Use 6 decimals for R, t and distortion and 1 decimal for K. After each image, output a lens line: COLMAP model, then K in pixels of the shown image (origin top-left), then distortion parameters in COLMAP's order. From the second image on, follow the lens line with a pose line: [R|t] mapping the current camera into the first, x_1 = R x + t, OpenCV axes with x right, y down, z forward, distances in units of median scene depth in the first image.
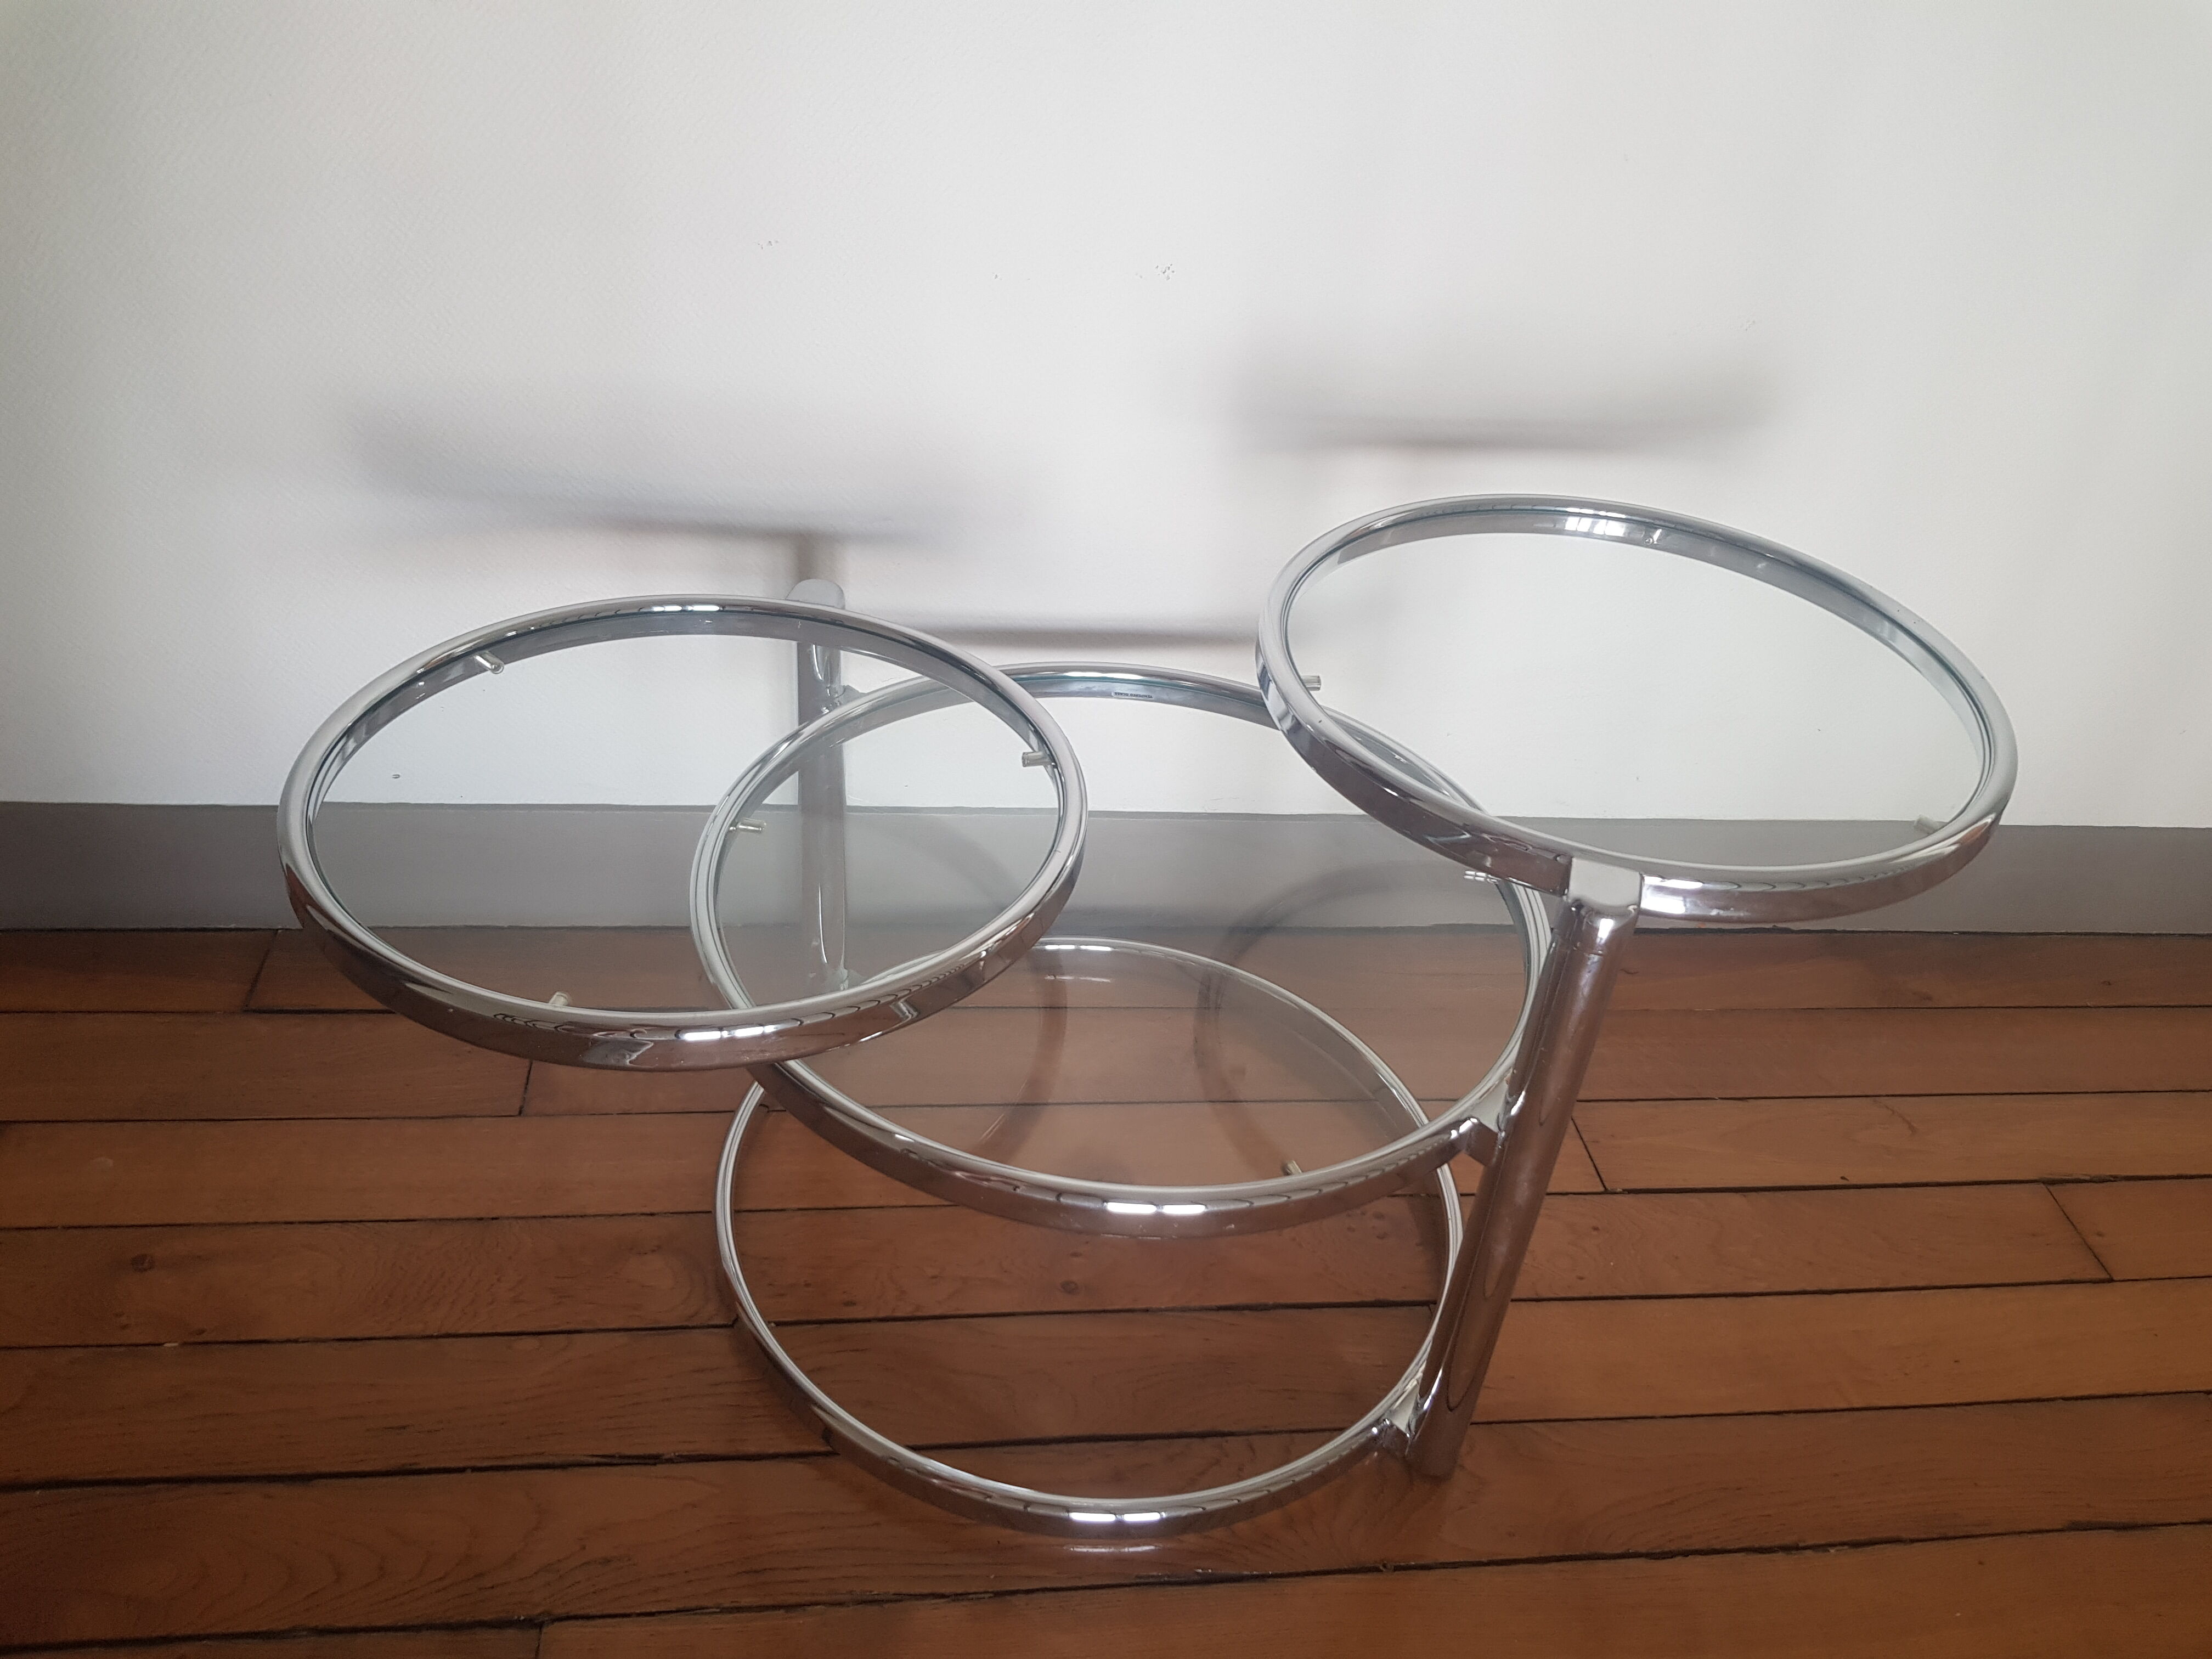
lens RADIAL K [[1759.7, 0, 1131.8], [0, 1759.7, 834.9], [0, 0, 1]] dist [0.036379, -0.095282]
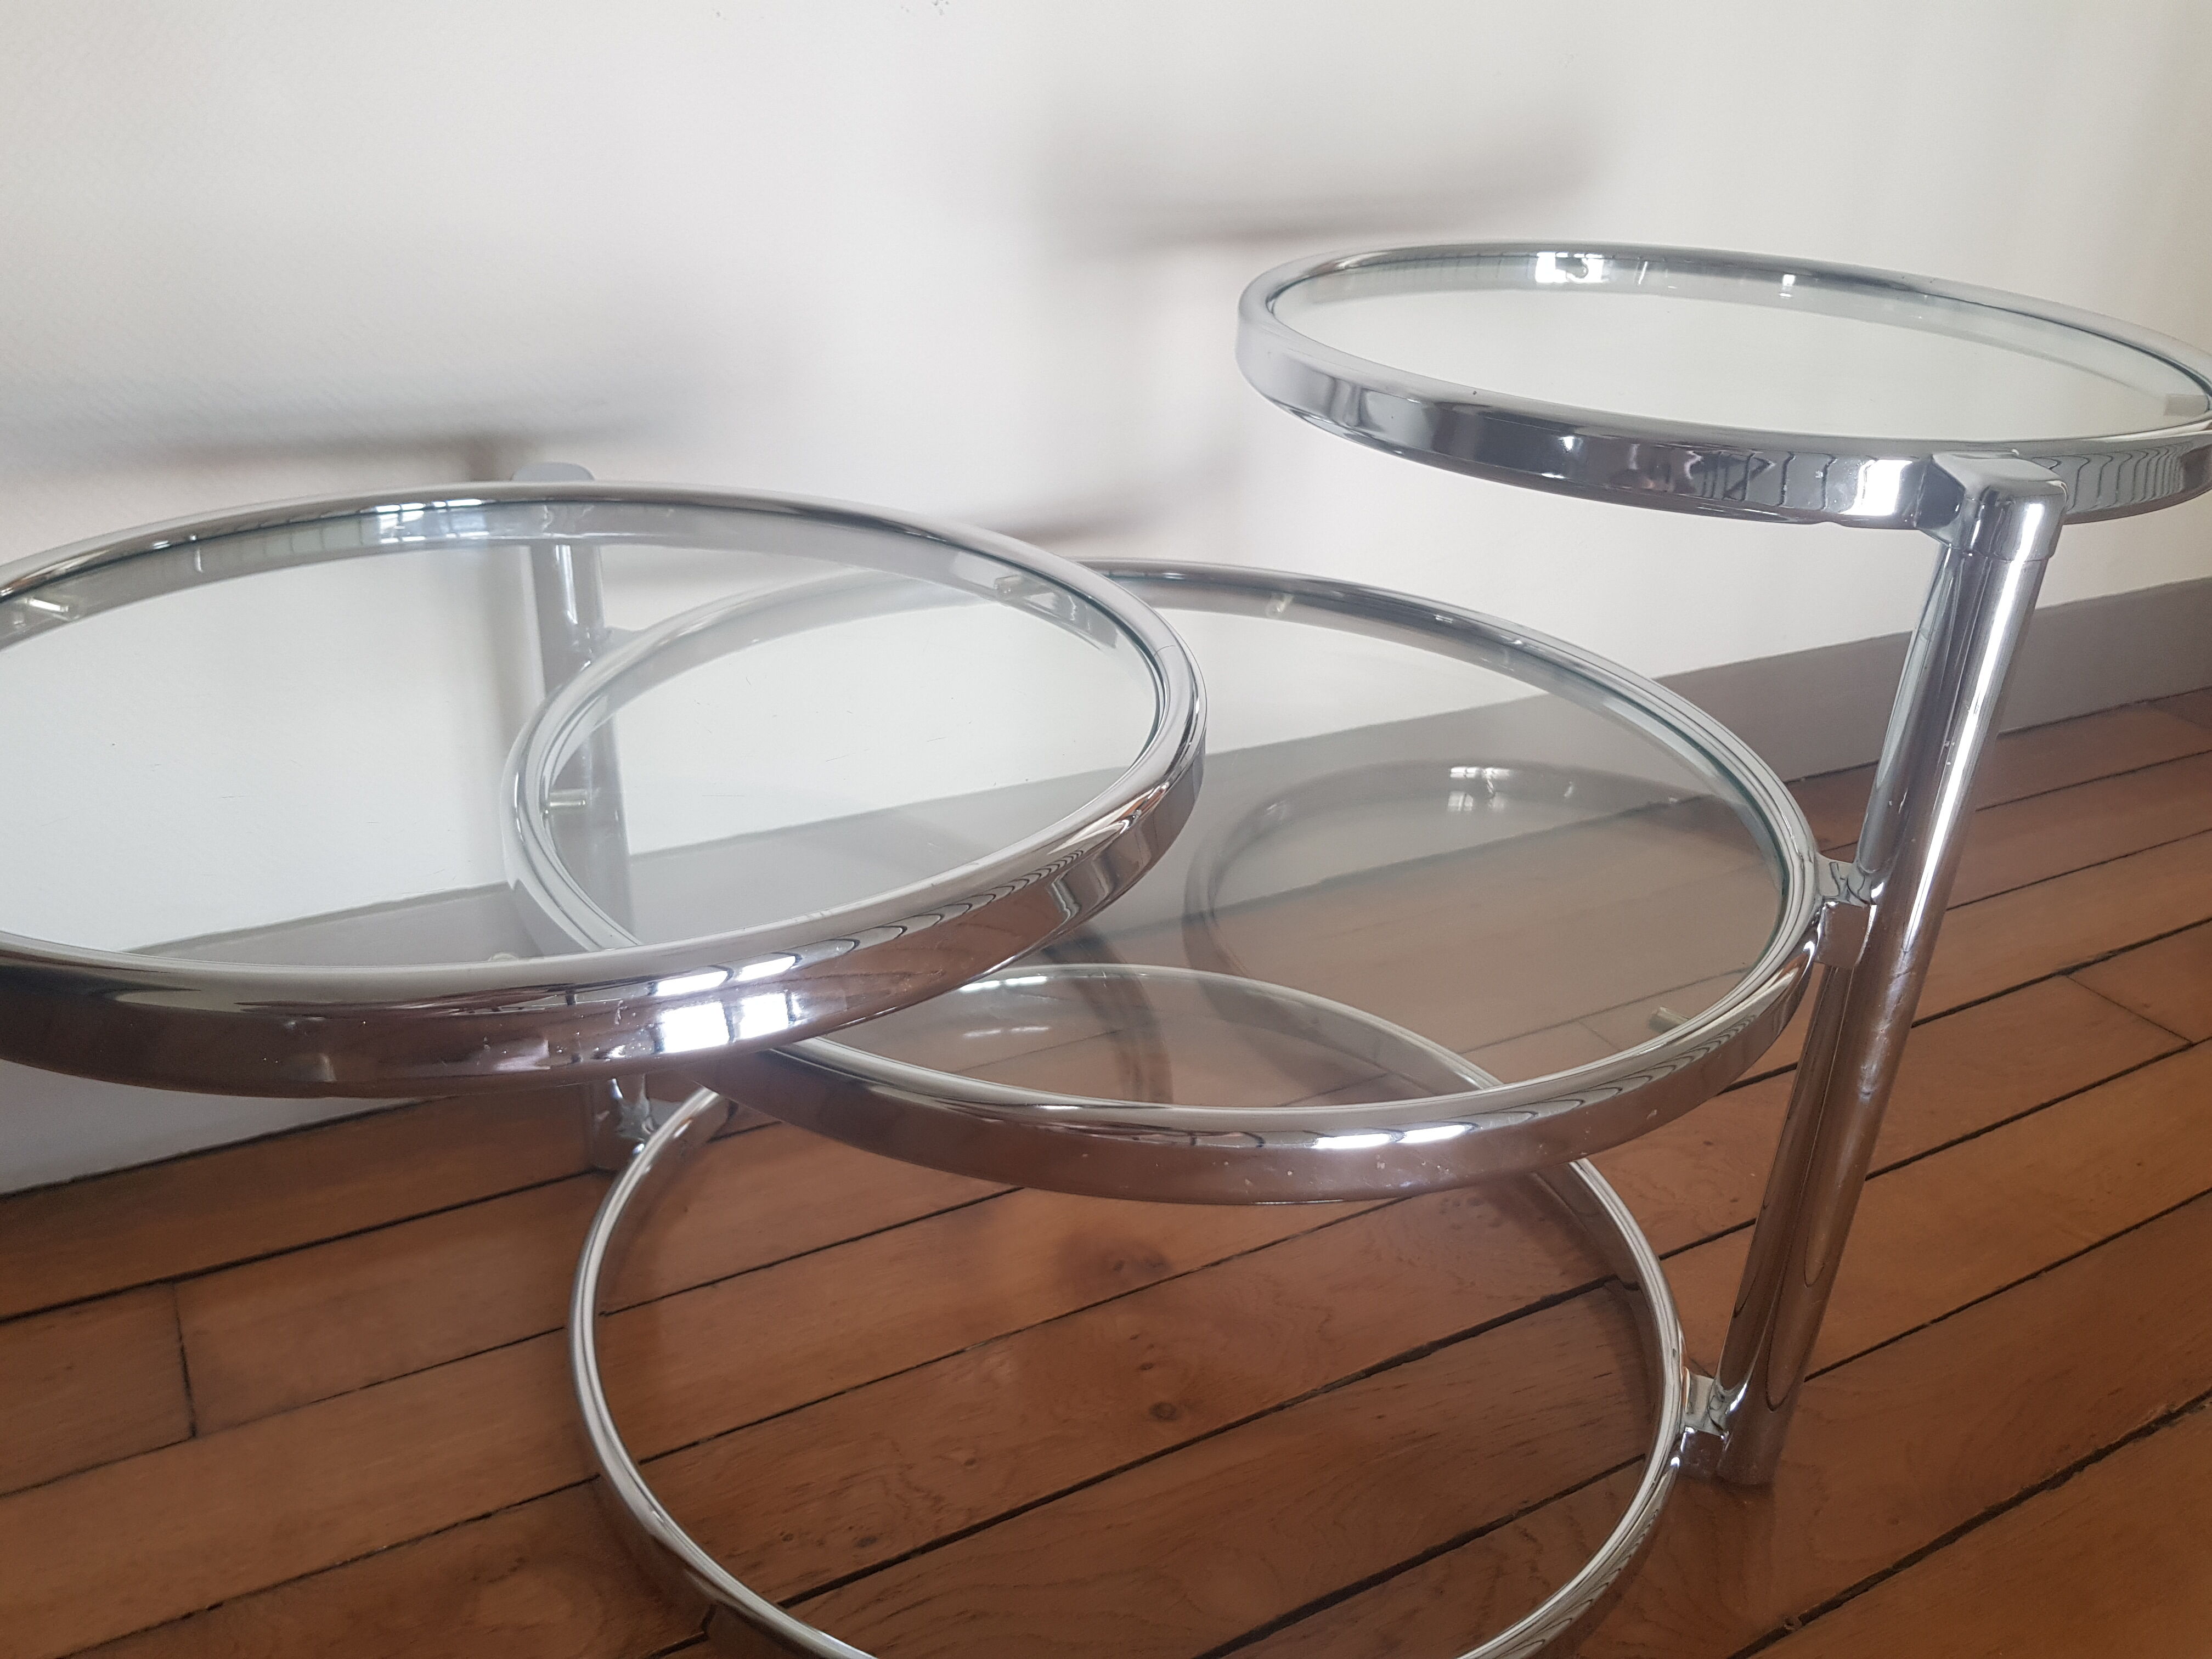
lens RADIAL K [[1754.5, 0, 1115.2], [0, 1754.5, 829.0], [0, 0, 1]] dist [0.007624, -0.060132]
pose [[0.921719, -0.210055, 0.326055, -0.236557], [0.251808, 0.963477, -0.091131, 0.105367], [-0.295004, 0.166100, 0.940948, 0.362158]]
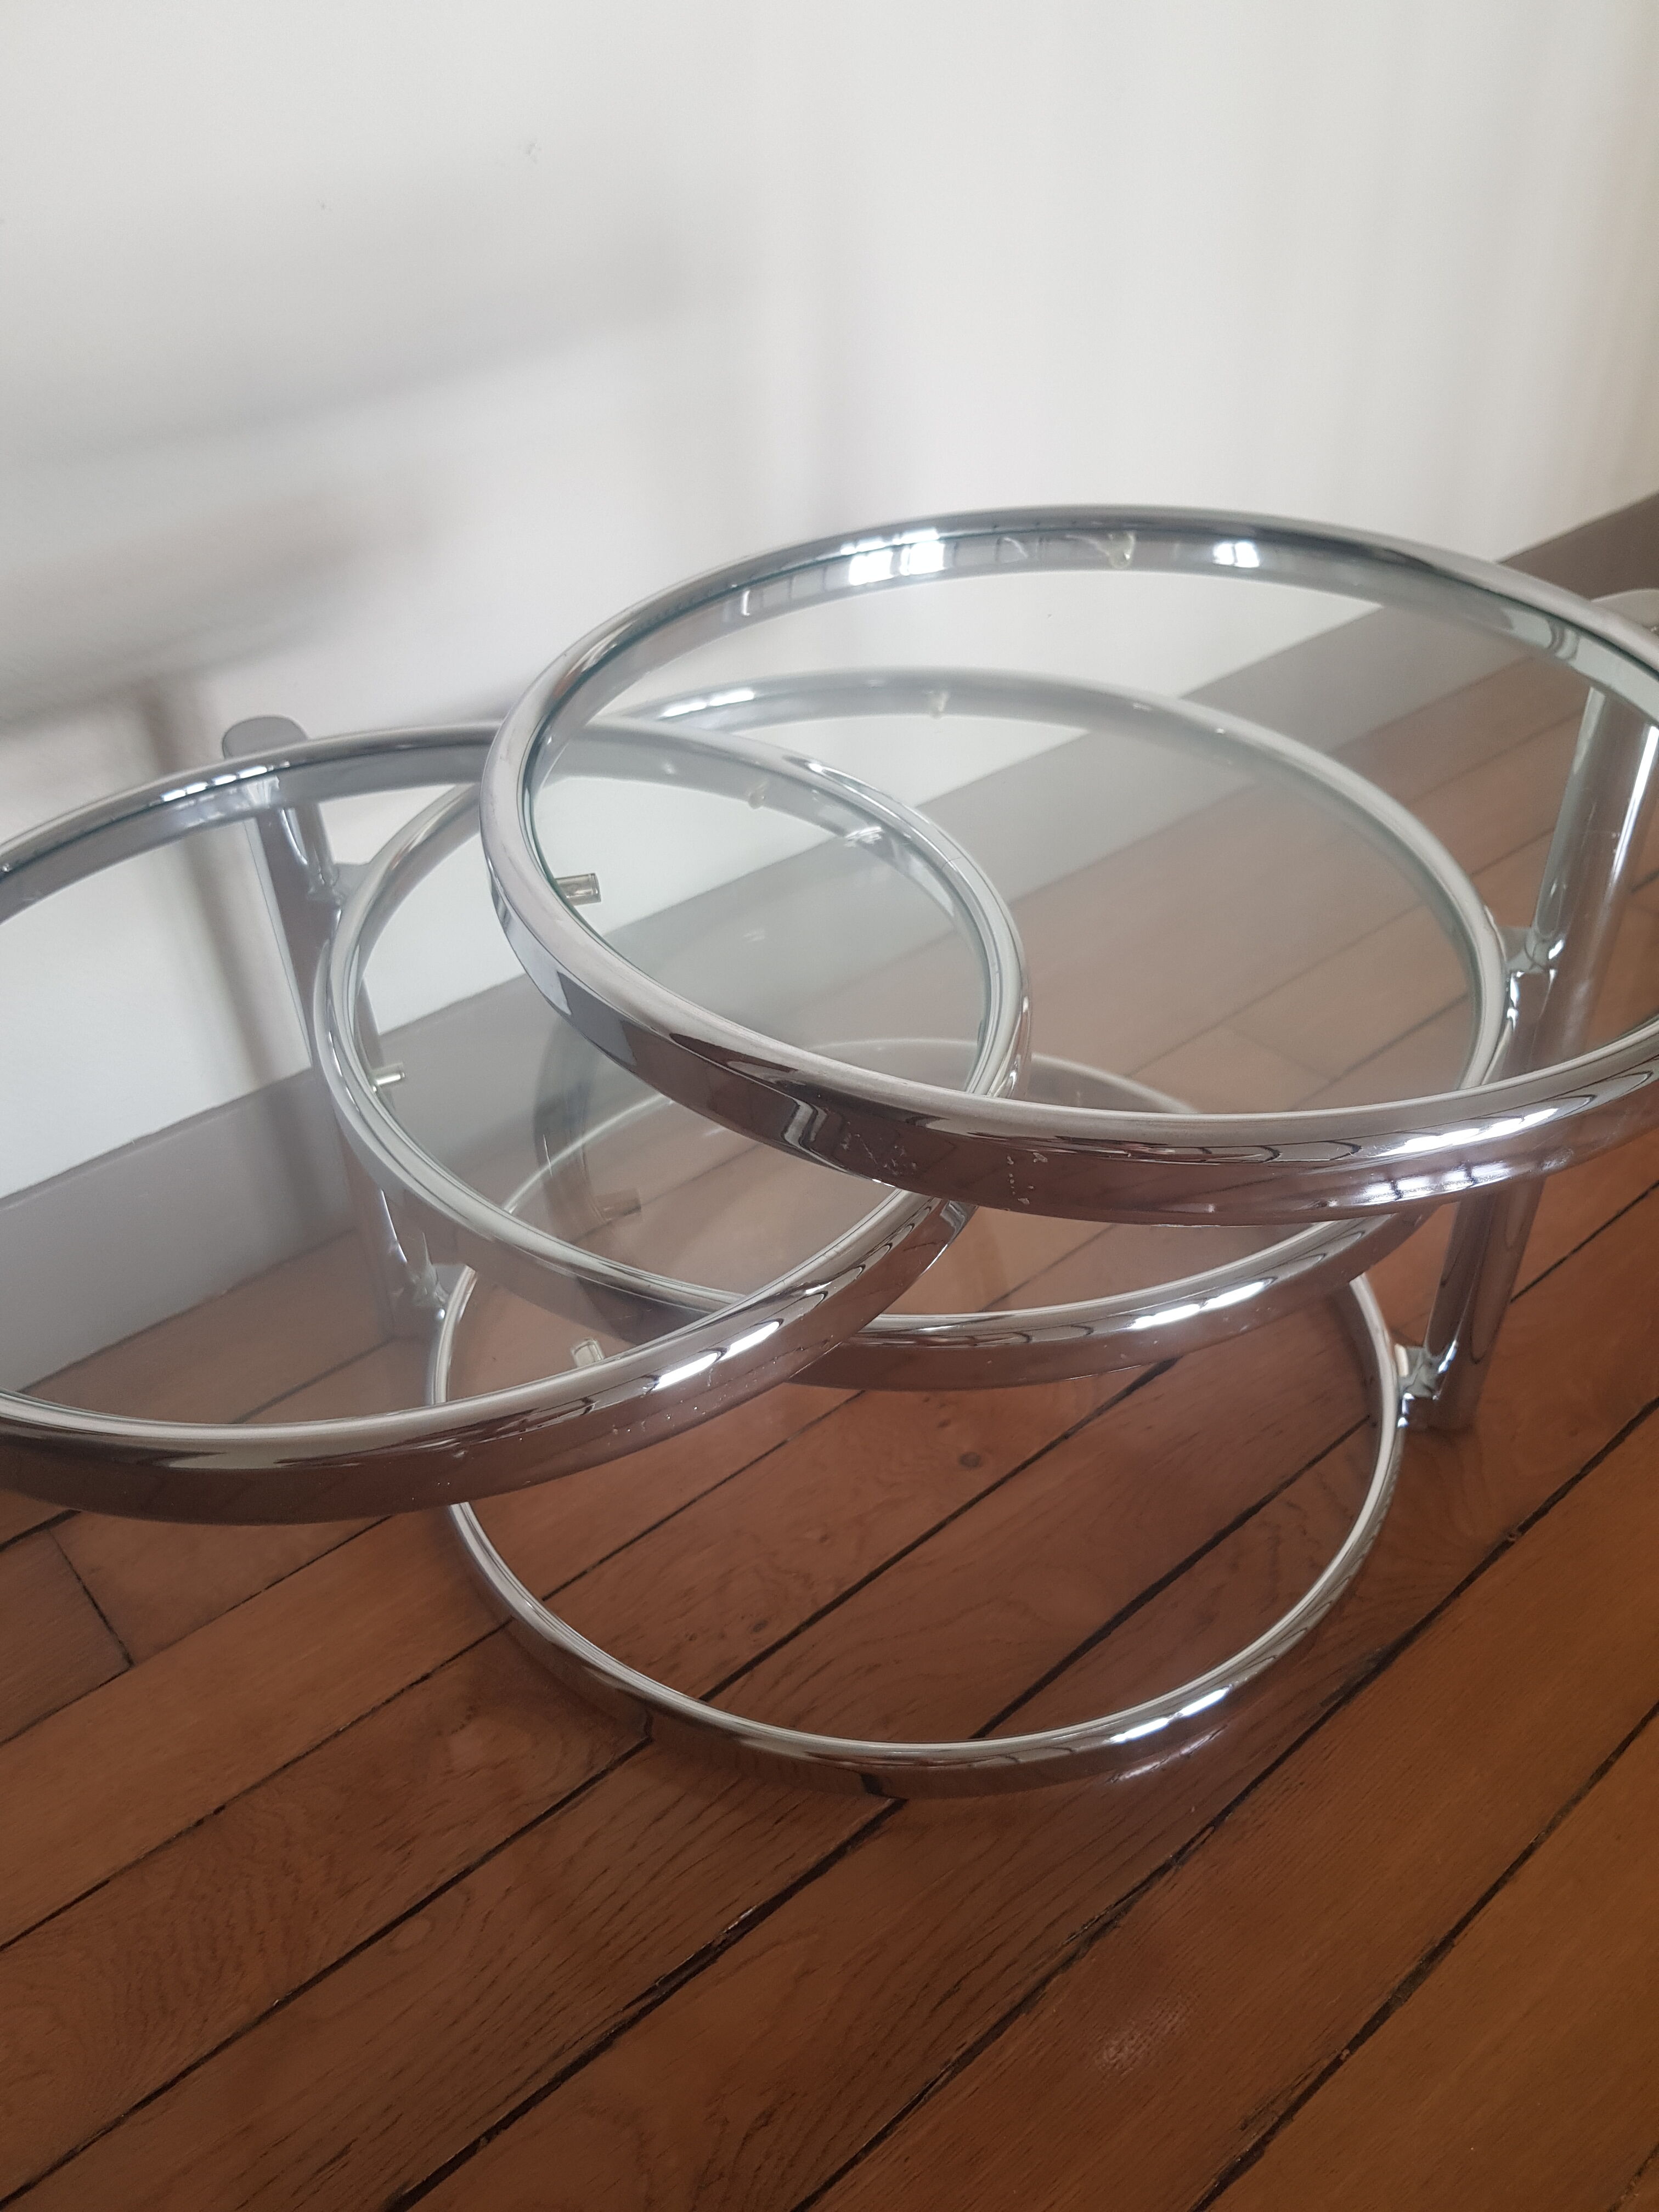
lens RADIAL K [[1754.5, 0, 844.3], [0, 1754.5, 1107.3], [0, 0, 1]] dist [0.007624, -0.060132]
pose [[0.822842, -0.424024, 0.378331, -0.325417], [0.401992, 0.904895, 0.139881, -0.014898], [-0.401663, 0.036986, 0.915040, 0.329629]]
